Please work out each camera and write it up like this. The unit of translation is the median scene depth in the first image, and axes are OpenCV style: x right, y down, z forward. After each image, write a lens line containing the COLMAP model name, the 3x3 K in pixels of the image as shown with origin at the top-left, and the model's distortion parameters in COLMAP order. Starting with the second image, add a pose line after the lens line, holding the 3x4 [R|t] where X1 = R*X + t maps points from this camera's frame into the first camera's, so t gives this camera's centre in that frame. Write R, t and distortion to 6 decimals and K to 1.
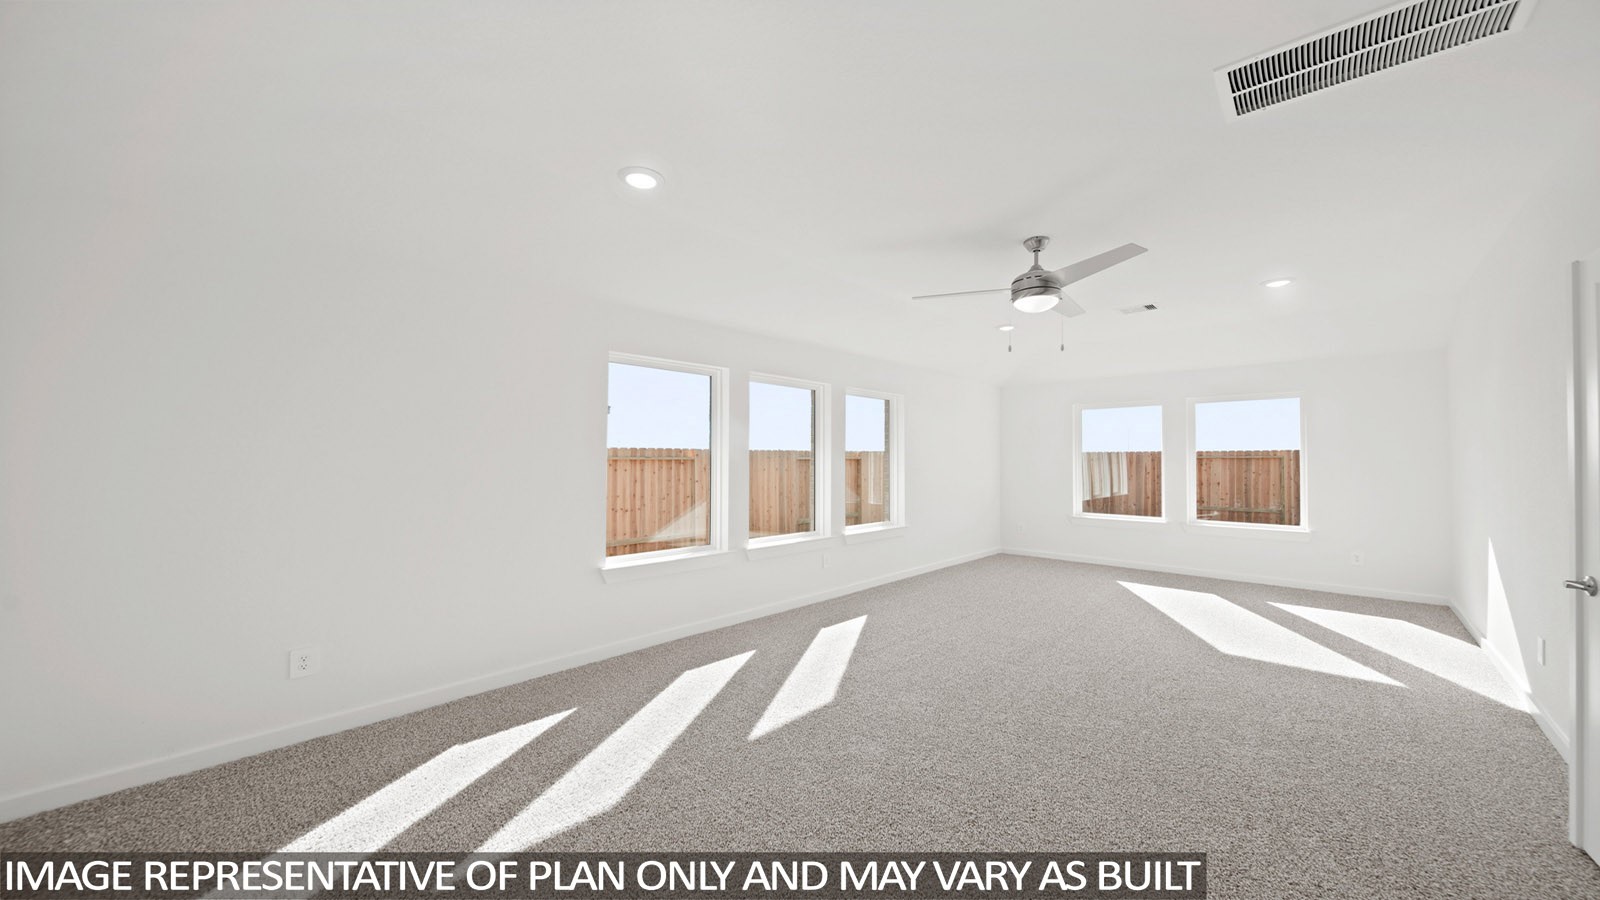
lens RADIAL K [[570.9, 0, 791.2], [0, 570.9, 455.1], [0, 0, 1]] dist [-0.001021, -0.000176]
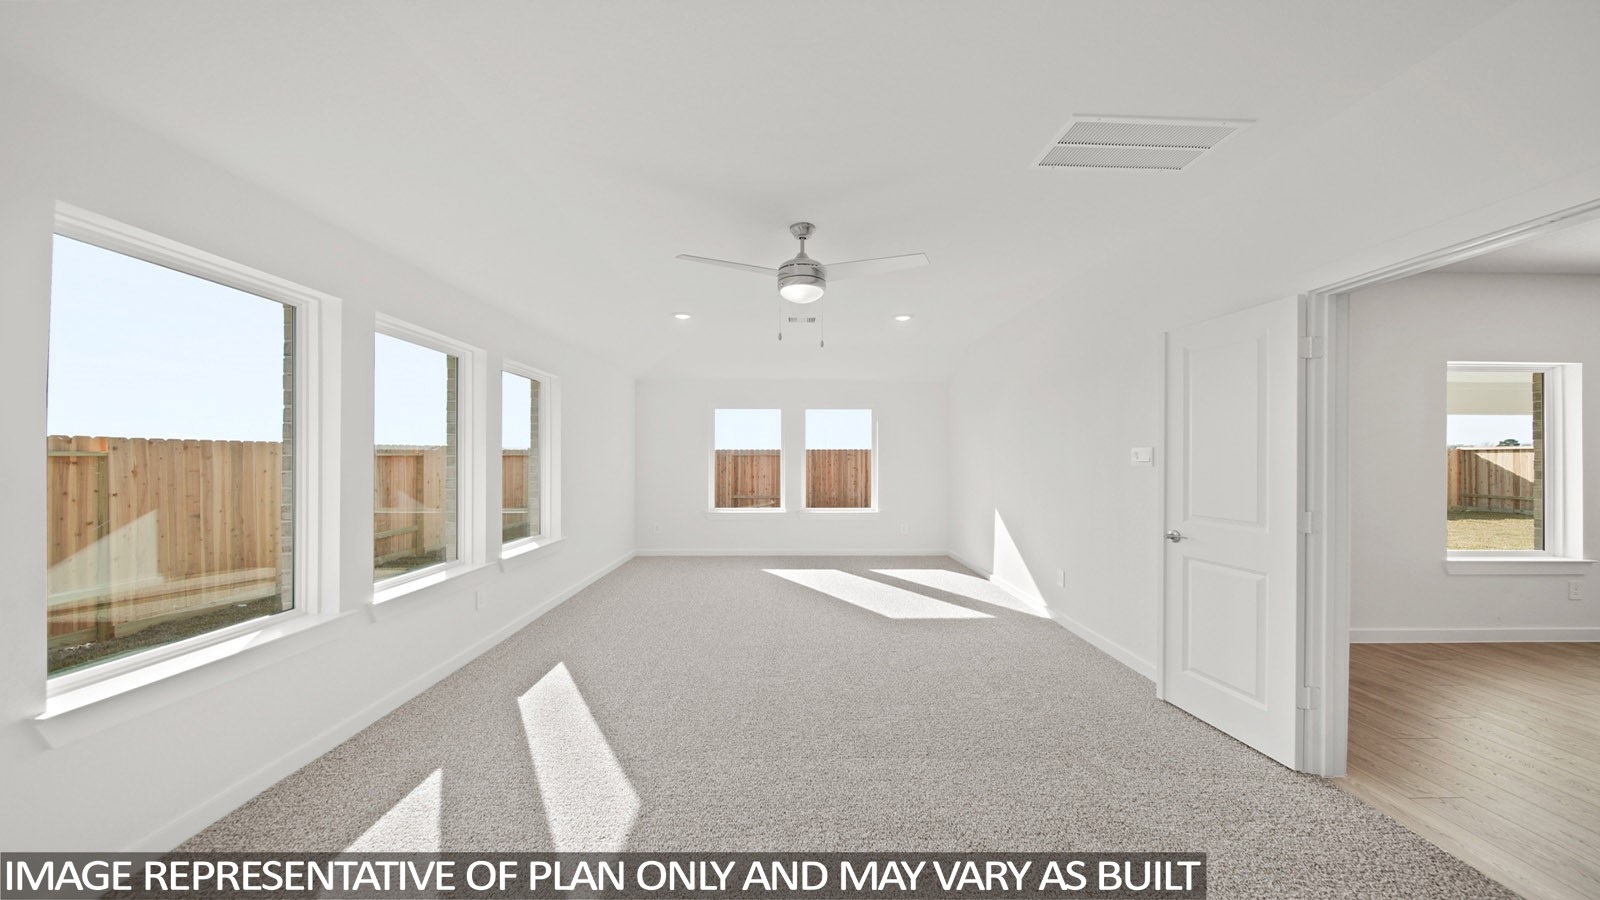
lens RADIAL K [[570.9, 0, 809.5], [0, 570.9, 457.1], [0, 0, 1]] dist [-0.001021, -0.000176]
pose [[0.699062, 0.000280, 0.715061, -0.163424], [-0.006361, 0.999963, 0.005827, 0.001709], [-0.715033, -0.008622, 0.699037, 0.214262]]
